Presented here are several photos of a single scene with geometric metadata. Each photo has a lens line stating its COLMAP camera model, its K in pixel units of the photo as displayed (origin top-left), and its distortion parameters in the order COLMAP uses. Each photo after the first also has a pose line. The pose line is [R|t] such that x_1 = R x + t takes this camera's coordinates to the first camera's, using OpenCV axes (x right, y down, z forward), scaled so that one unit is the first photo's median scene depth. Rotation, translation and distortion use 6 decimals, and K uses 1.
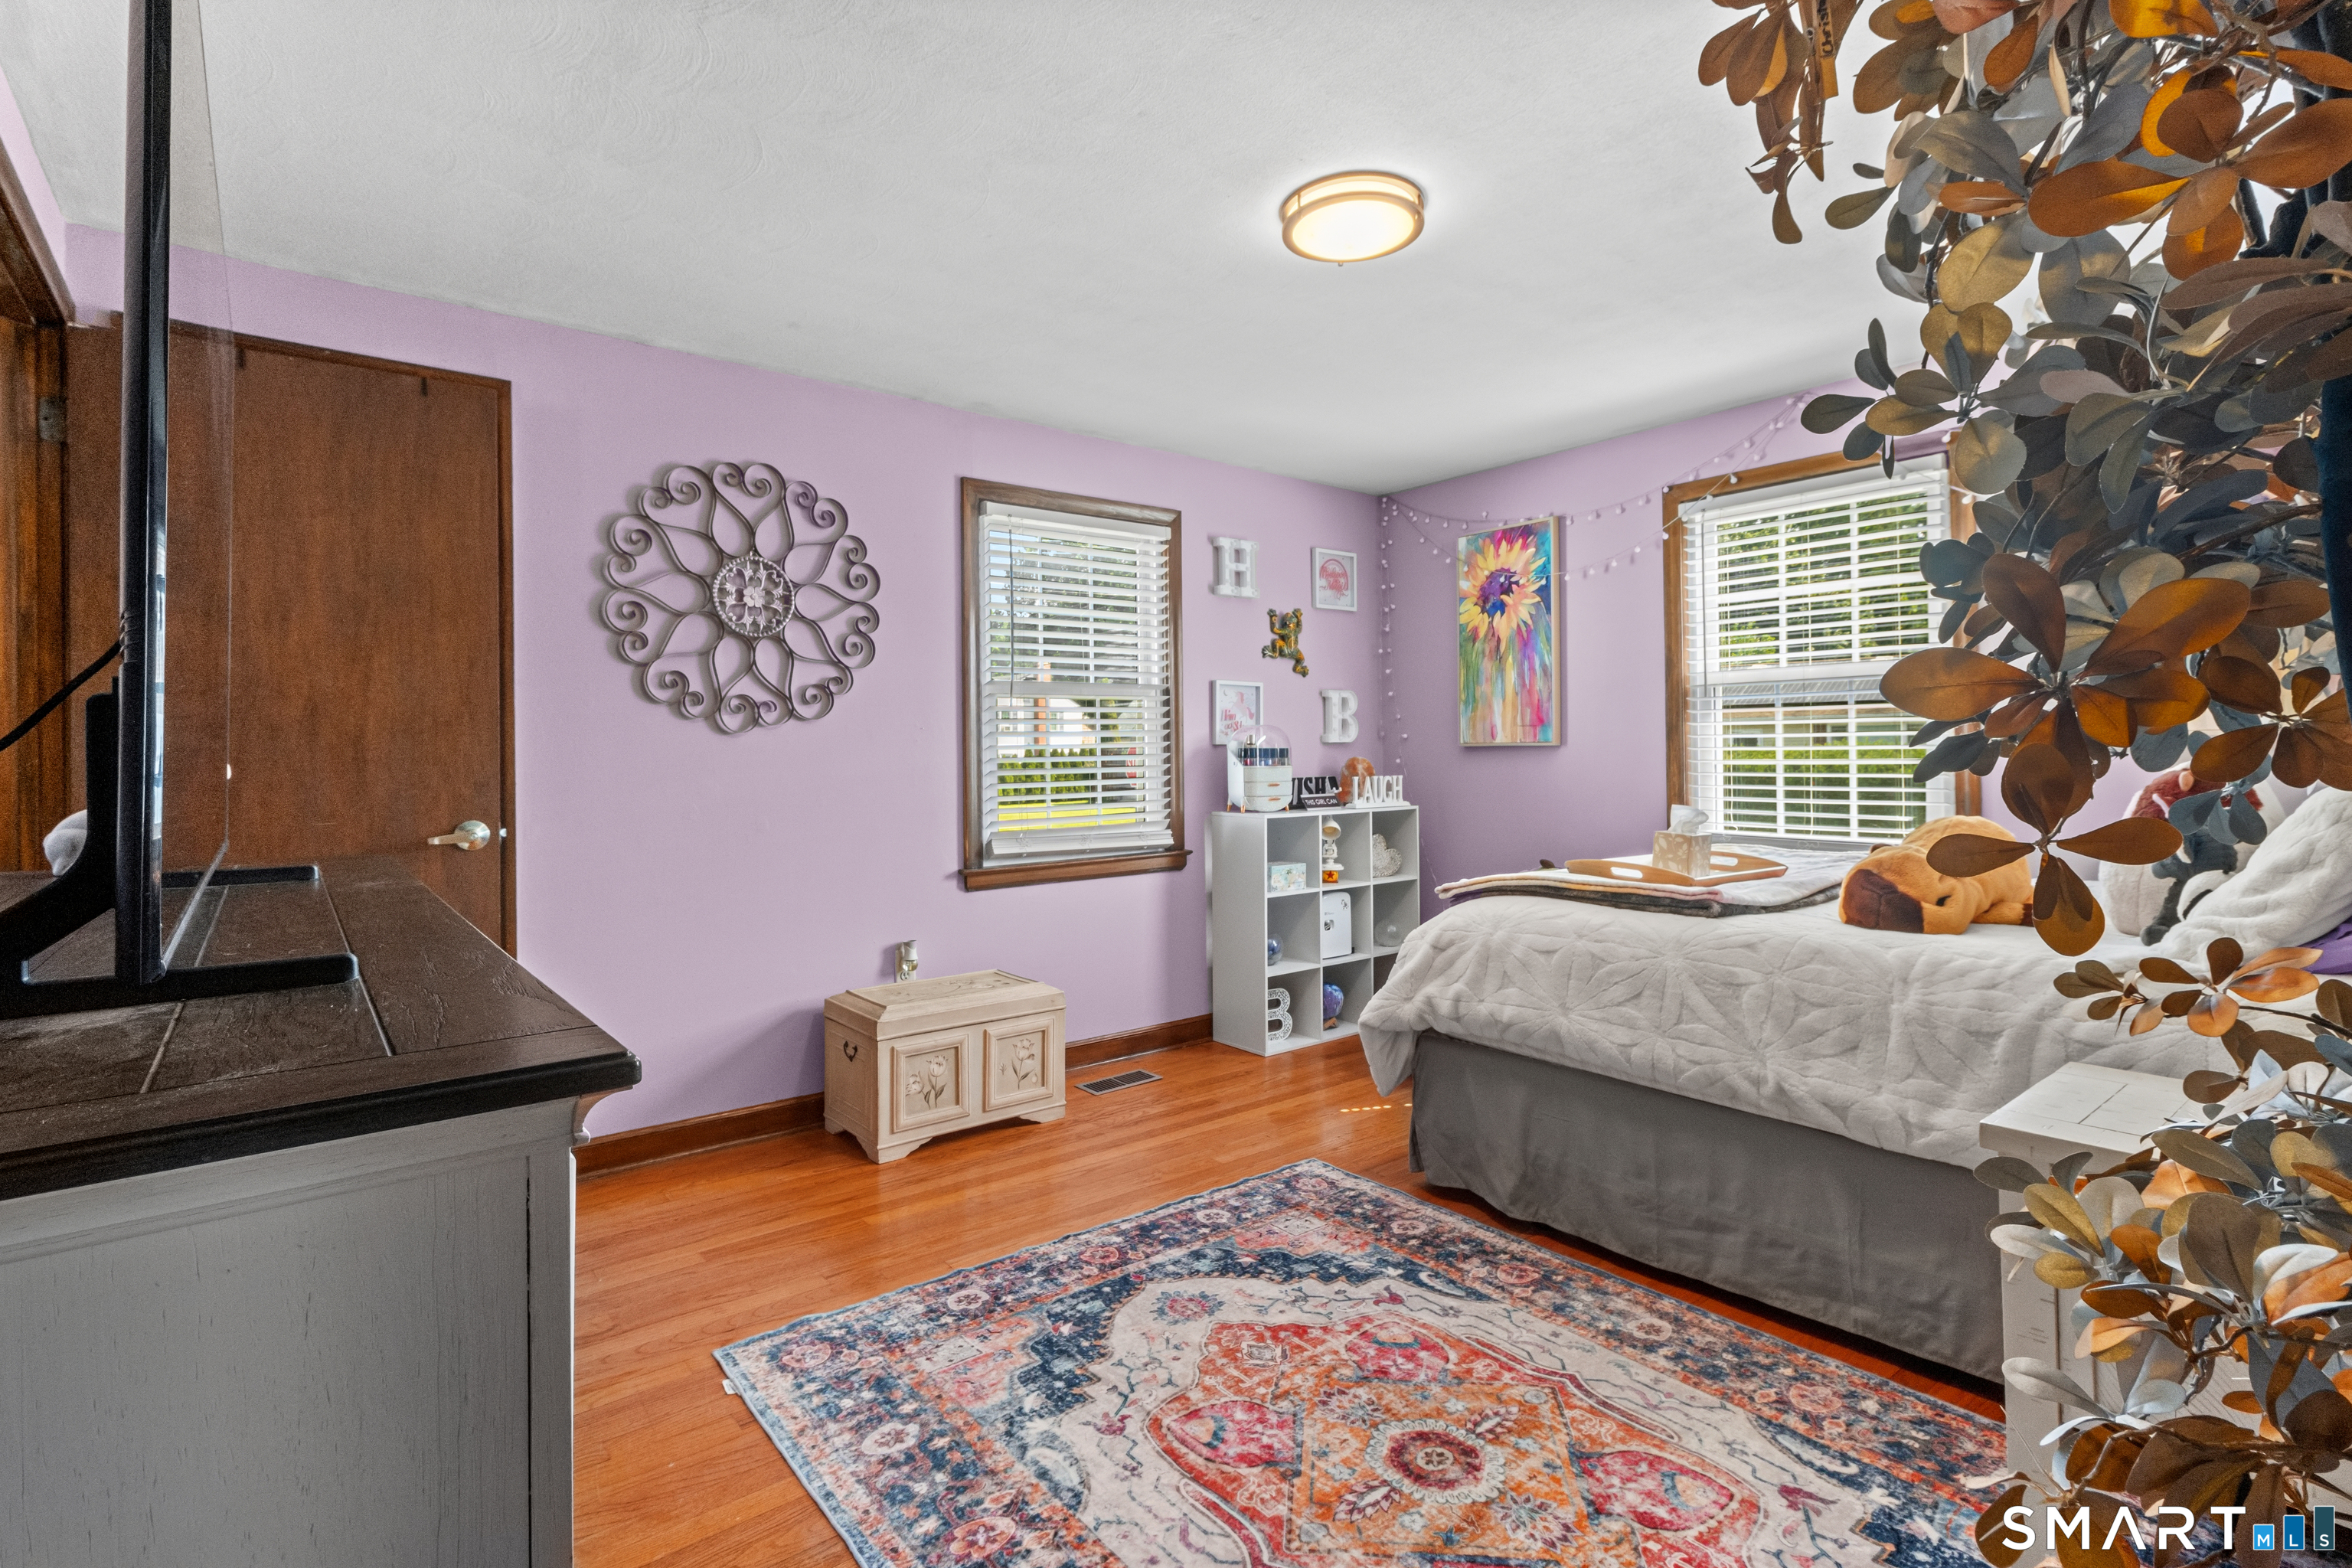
lens RADIAL K [[1138.7, 0, 1175.5], [0, 1138.7, 765.7], [0, 0, 1]] dist [0.005675, 0.000563]
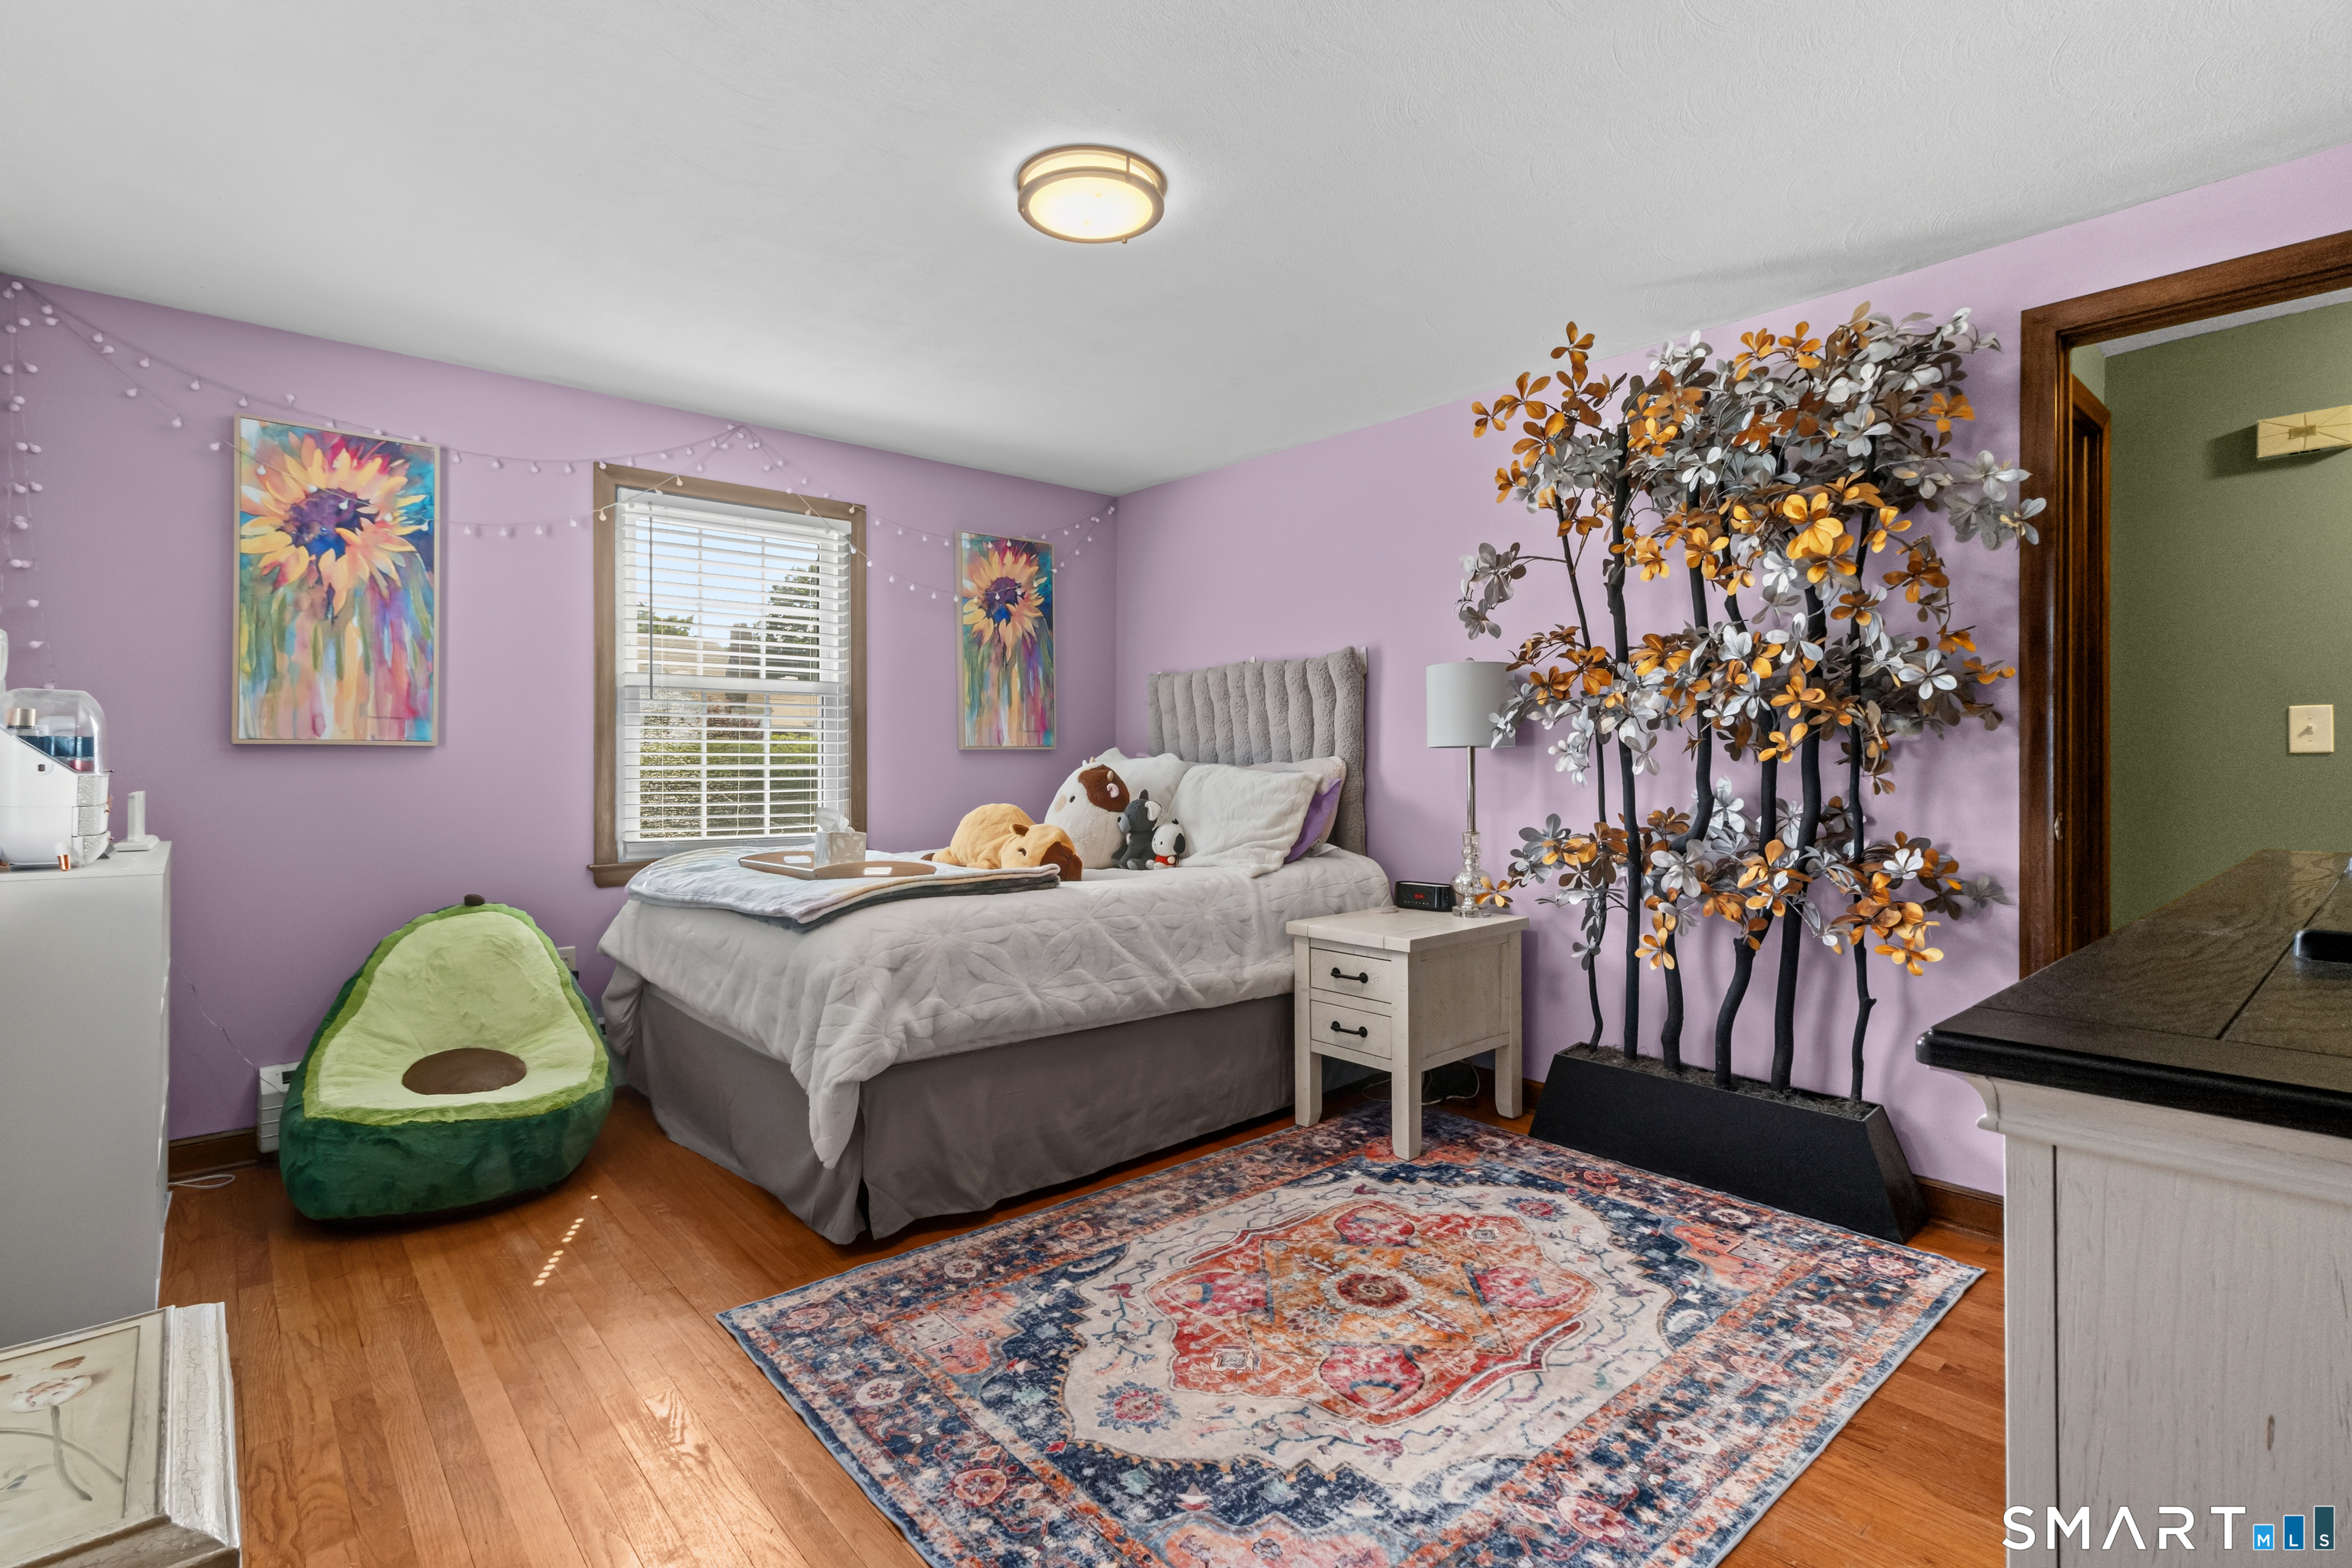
lens RADIAL K [[1102.6, 0, 1176.0], [0, 1102.6, 784.0], [0, 0, 1]] dist [0.007448, 0.001501]
pose [[-0.062094, -0.013486, 0.997979, -0.801116], [0.005483, 0.999889, 0.013853, 0.000011], [-0.998055, 0.006332, -0.062013, 1.012220]]
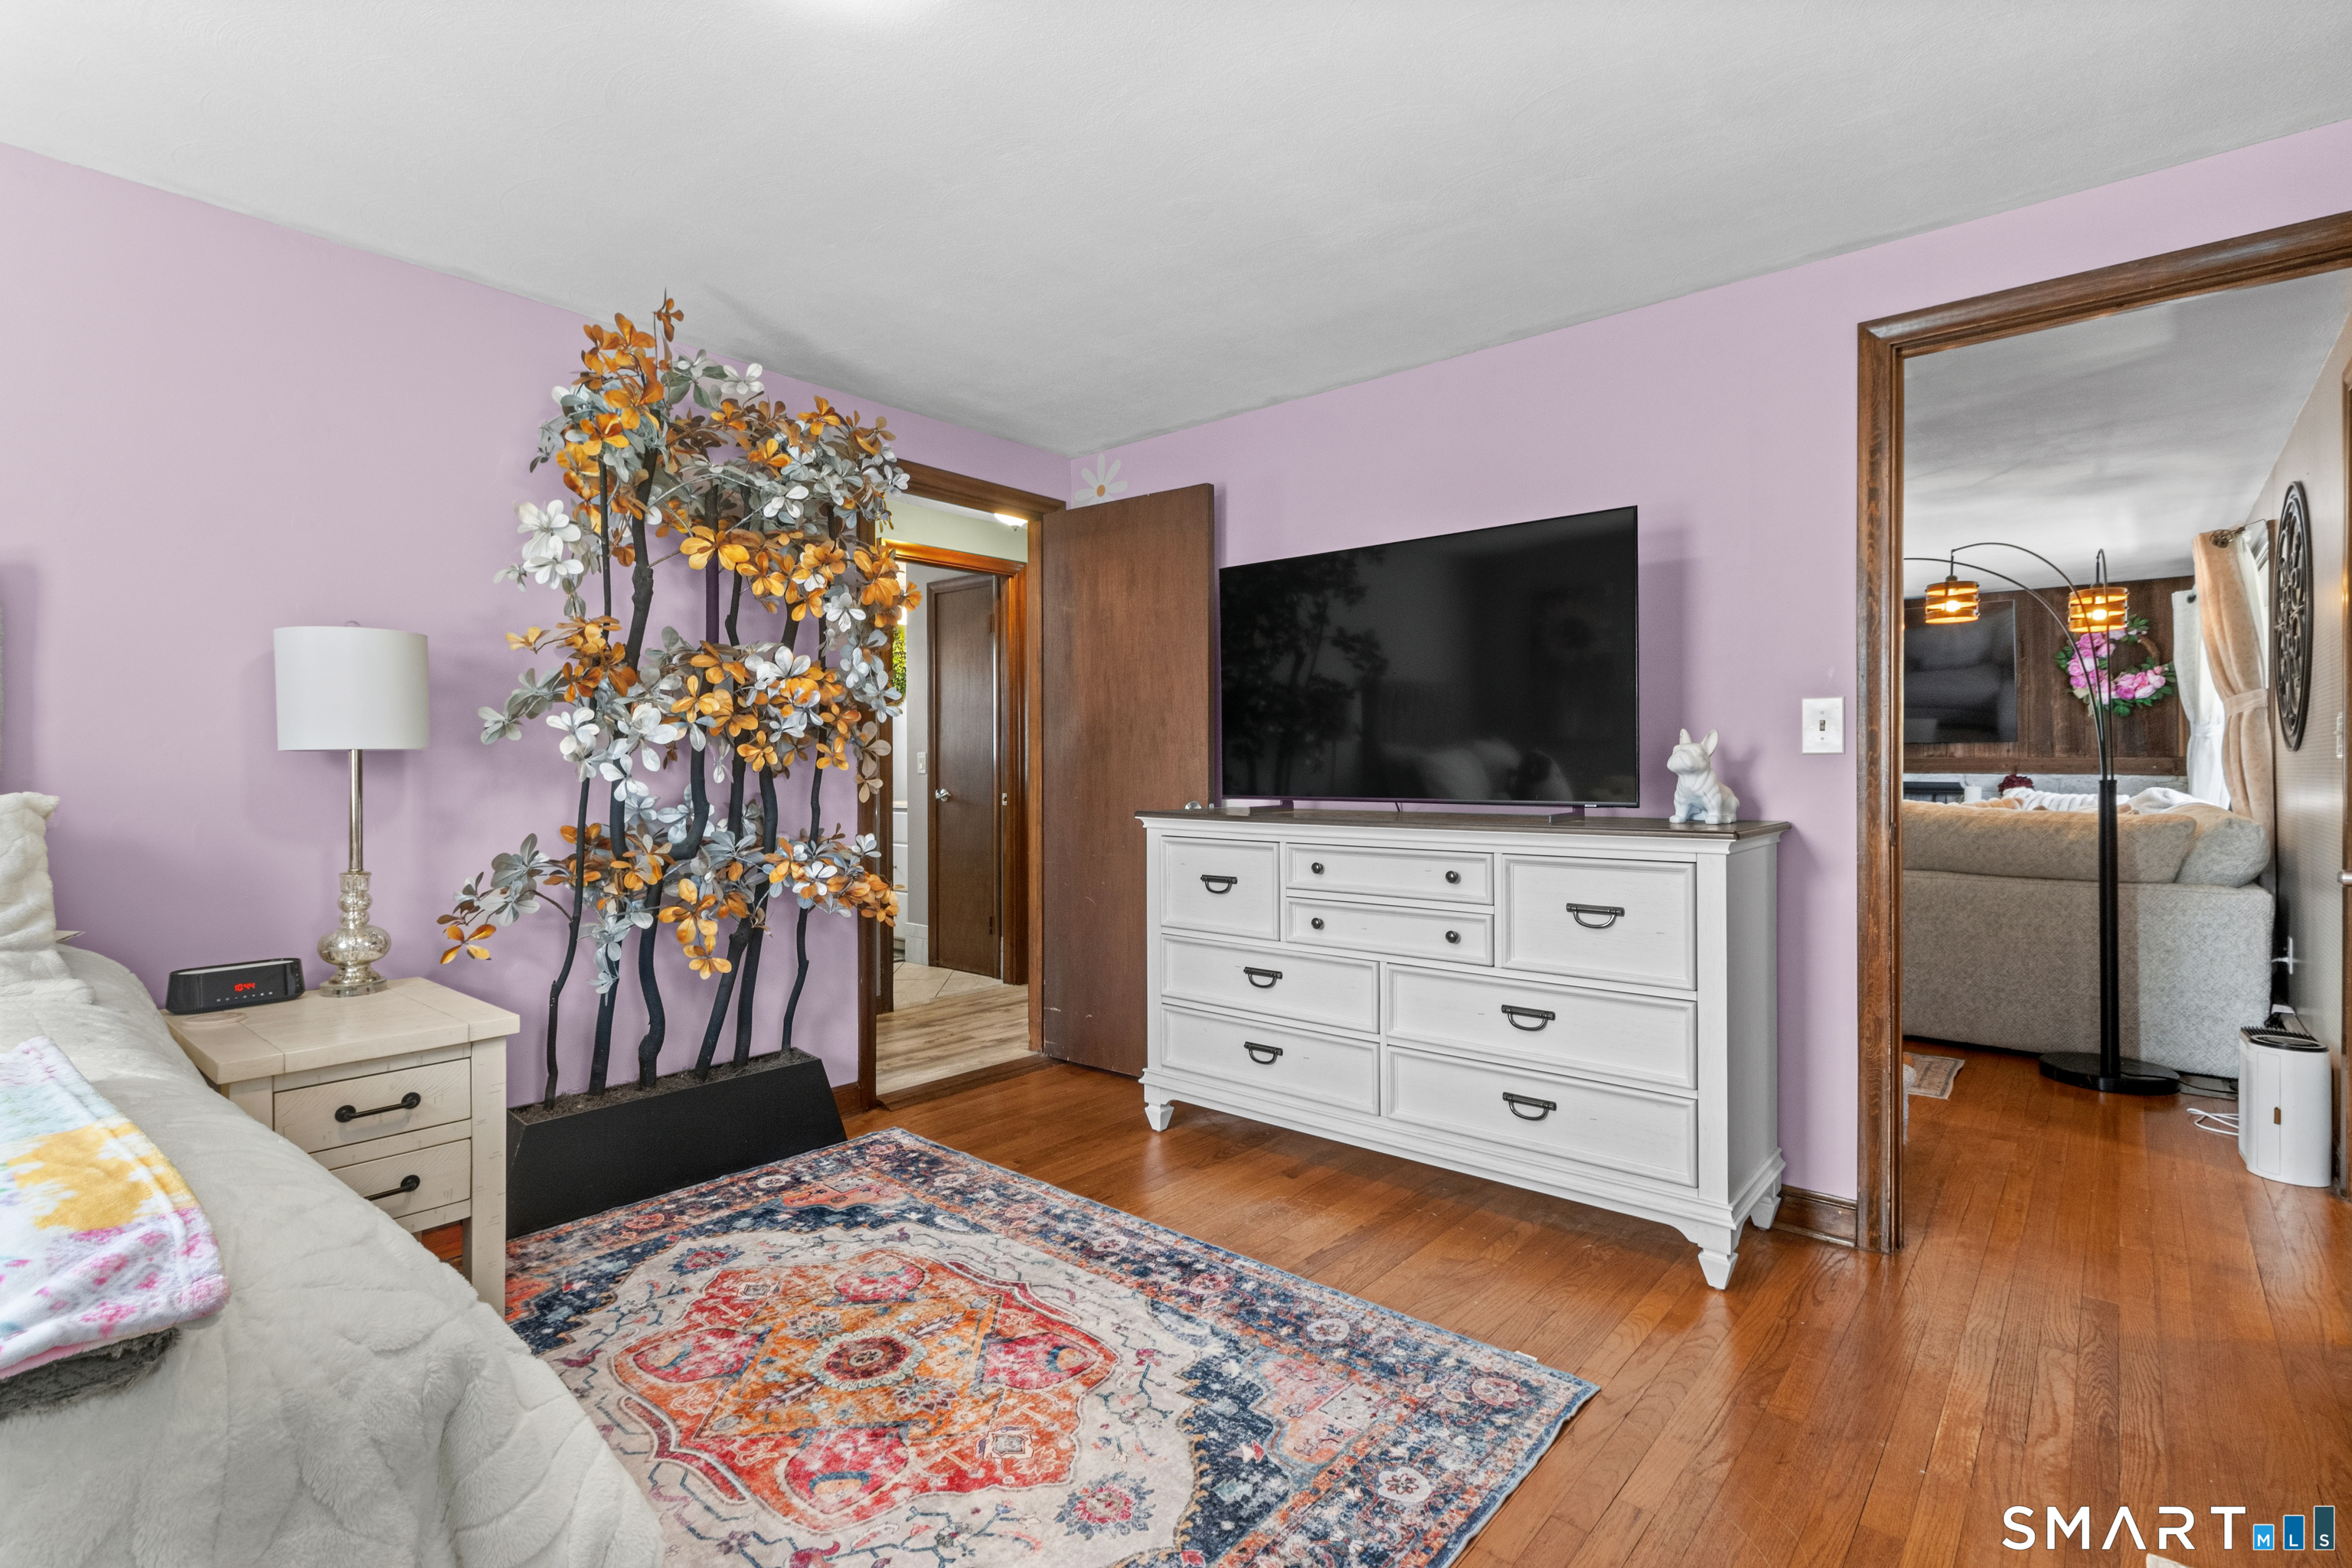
lens RADIAL K [[1092.5, 0, 1203.5], [0, 1092.5, 791.3], [0, 0, 1]] dist [0.011766, 0.000768]
pose [[-0.977529, 0.015700, -0.210216, 0.090176], [0.009572, 0.999500, 0.030137, -0.008086], [0.210584, 0.027447, -0.977190, 1.683745]]
